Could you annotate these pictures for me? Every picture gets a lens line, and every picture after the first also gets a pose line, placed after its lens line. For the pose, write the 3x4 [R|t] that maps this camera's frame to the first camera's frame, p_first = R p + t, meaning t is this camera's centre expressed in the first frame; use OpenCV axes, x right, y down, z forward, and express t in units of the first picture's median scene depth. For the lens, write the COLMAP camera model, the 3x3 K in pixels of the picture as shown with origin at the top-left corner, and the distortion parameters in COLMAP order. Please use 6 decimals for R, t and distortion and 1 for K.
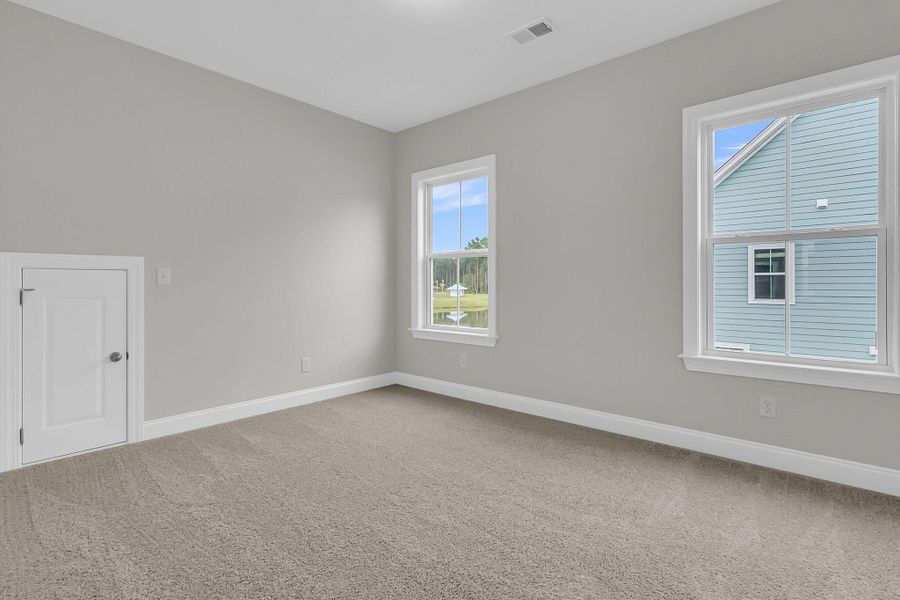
lens RADIAL K [[435.2, 0, 450.9], [0, 435.2, 293.3], [0, 0, 1]] dist [0.009622, -0.001397]
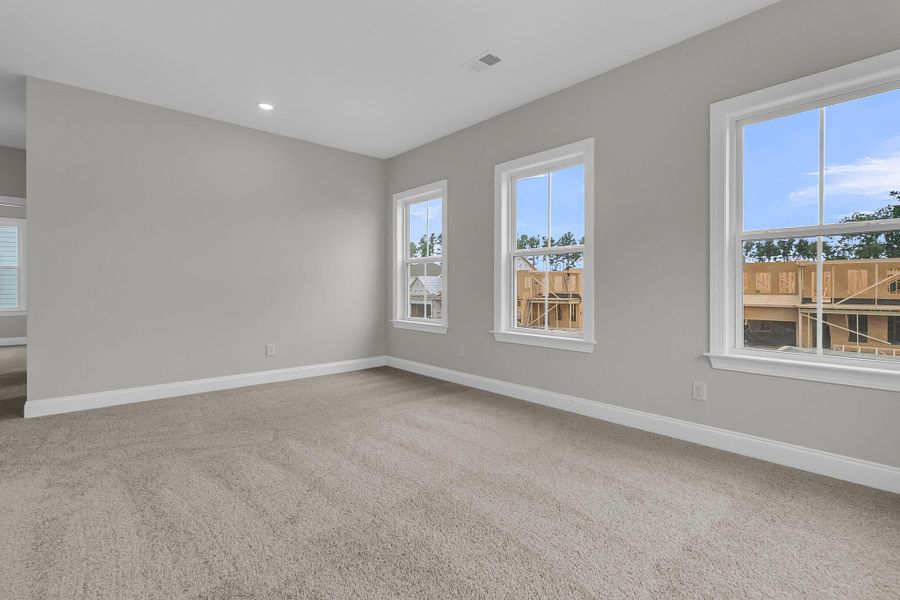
lens RADIAL K [[435.2, 0, 447.1], [0, 435.2, 294.9], [0, 0, 1]] dist [0.009622, -0.001397]
pose [[0.990637, -0.003898, -0.136467, 0.093713], [0.004590, 0.999978, 0.004754, 0.001516], [0.136446, -0.005336, 0.990633, -0.082265]]
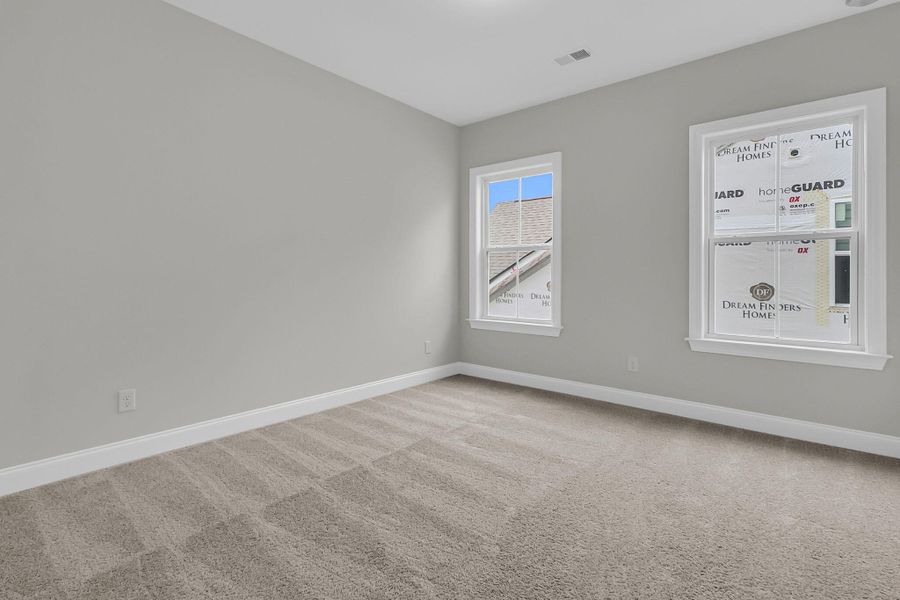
lens RADIAL K [[350.0, 0, 470.3], [0, 350.0, 287.3], [0, 0, 1]] dist [0.008609, -0.000178]
pose [[0.990606, 0.001750, 0.136735, -0.215933], [-0.003363, 0.999927, 0.011566, -0.004065], [-0.136705, -0.011917, 0.990540, 0.186689]]
